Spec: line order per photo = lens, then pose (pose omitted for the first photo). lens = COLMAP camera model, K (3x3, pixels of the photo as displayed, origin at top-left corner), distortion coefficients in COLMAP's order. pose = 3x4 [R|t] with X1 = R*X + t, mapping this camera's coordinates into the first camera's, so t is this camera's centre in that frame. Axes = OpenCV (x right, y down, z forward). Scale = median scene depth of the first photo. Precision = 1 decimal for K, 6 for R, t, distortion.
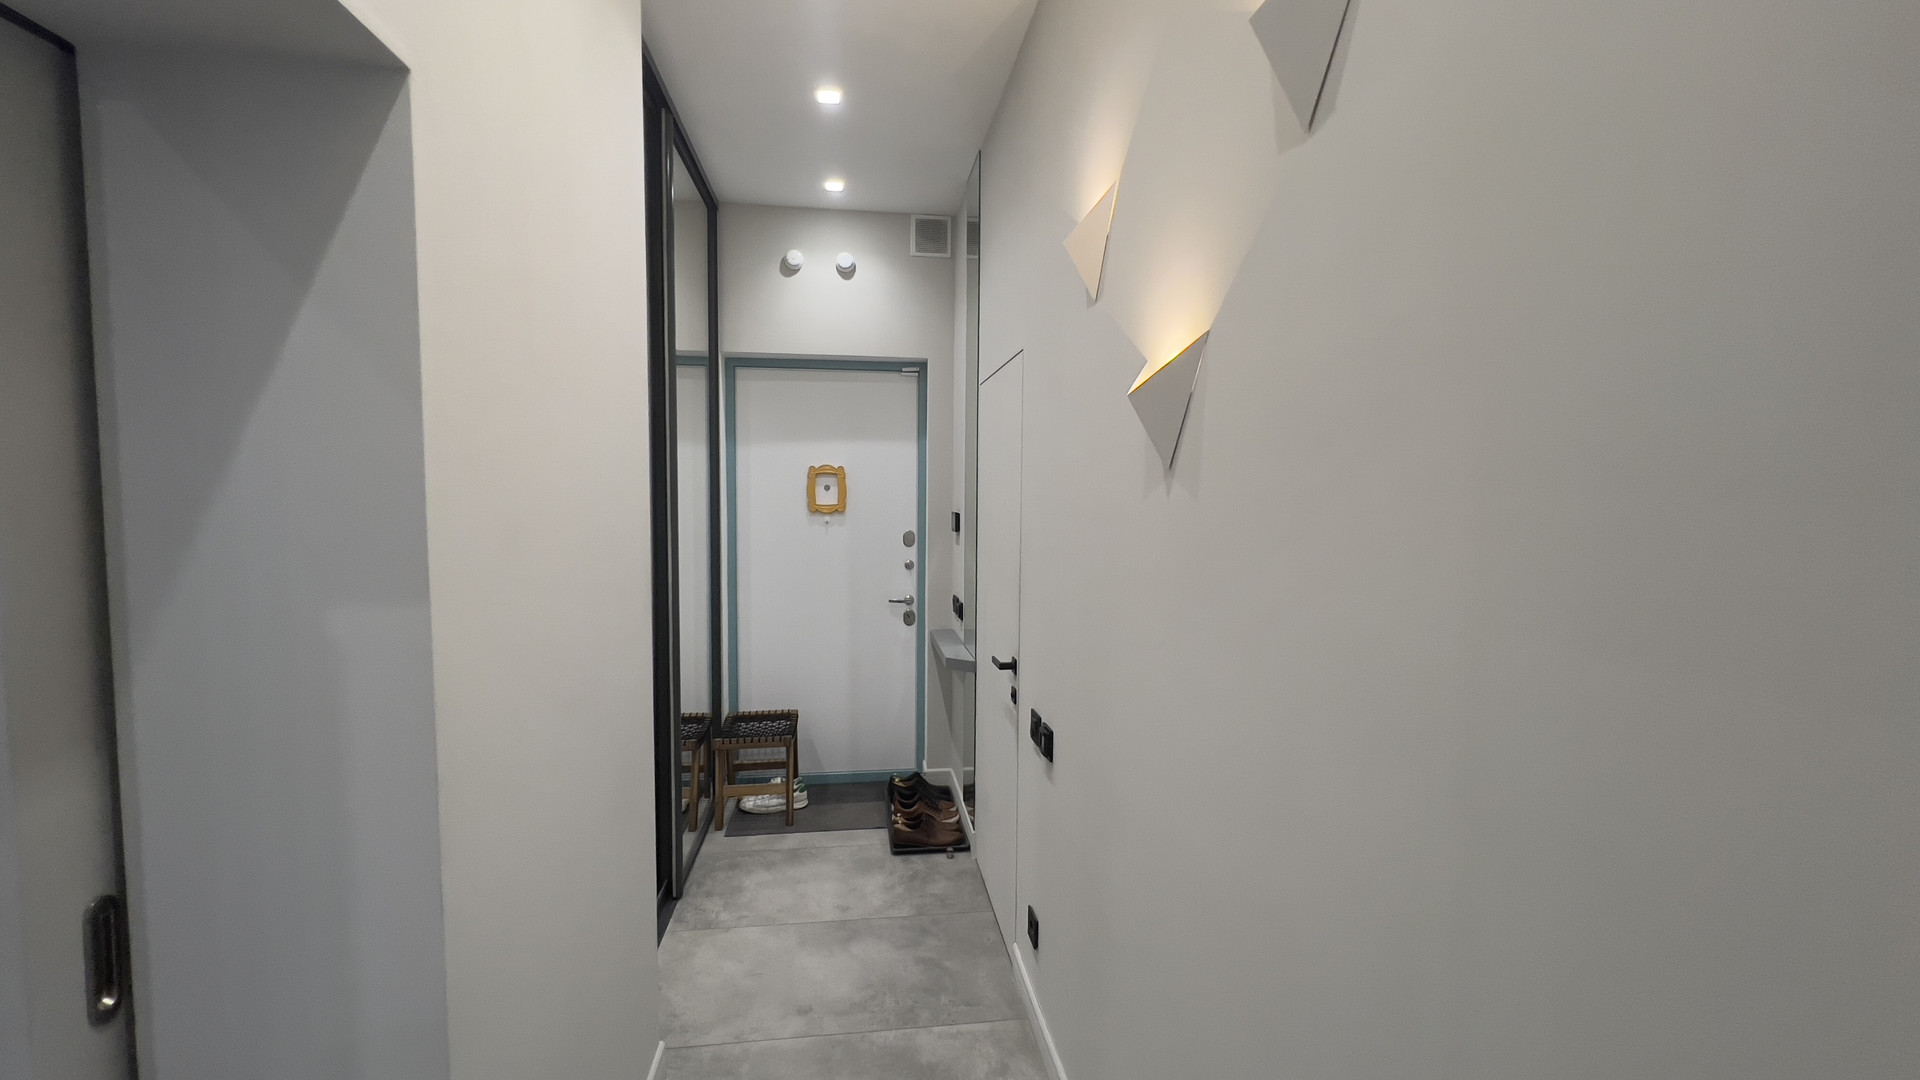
lens RADIAL K [[764.5, 0, 960.0], [0, 764.5, 540.0], [0, 0, 1]] dist [-0.002137, -0.000104]
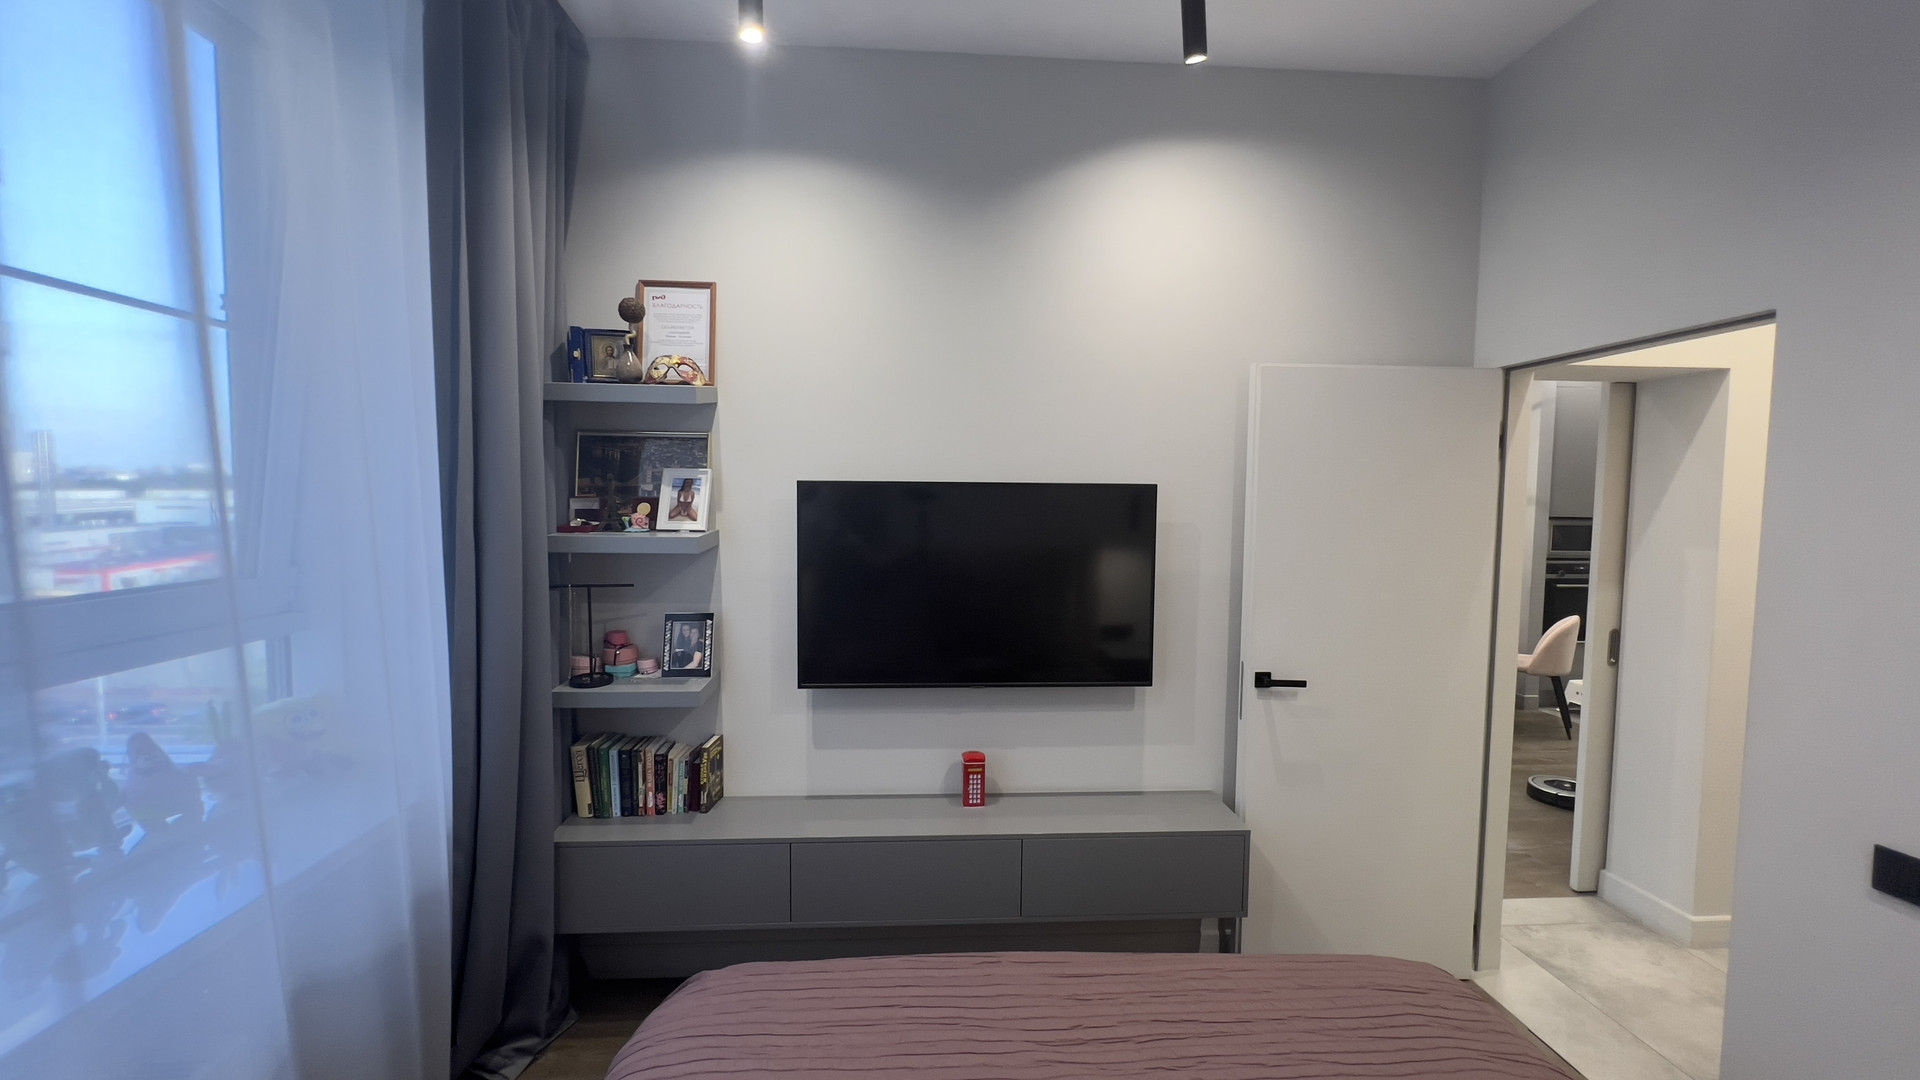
lens RADIAL K [[764.5, 0, 960.0], [0, 764.5, 540.0], [0, 0, 1]] dist [-0.002137, -0.000104]
pose [[-0.064357, 0.056082, -0.996350, 0.645909], [-0.073968, 0.995405, 0.060806, 0.023472], [0.995182, 0.077611, -0.059913, -0.460604]]
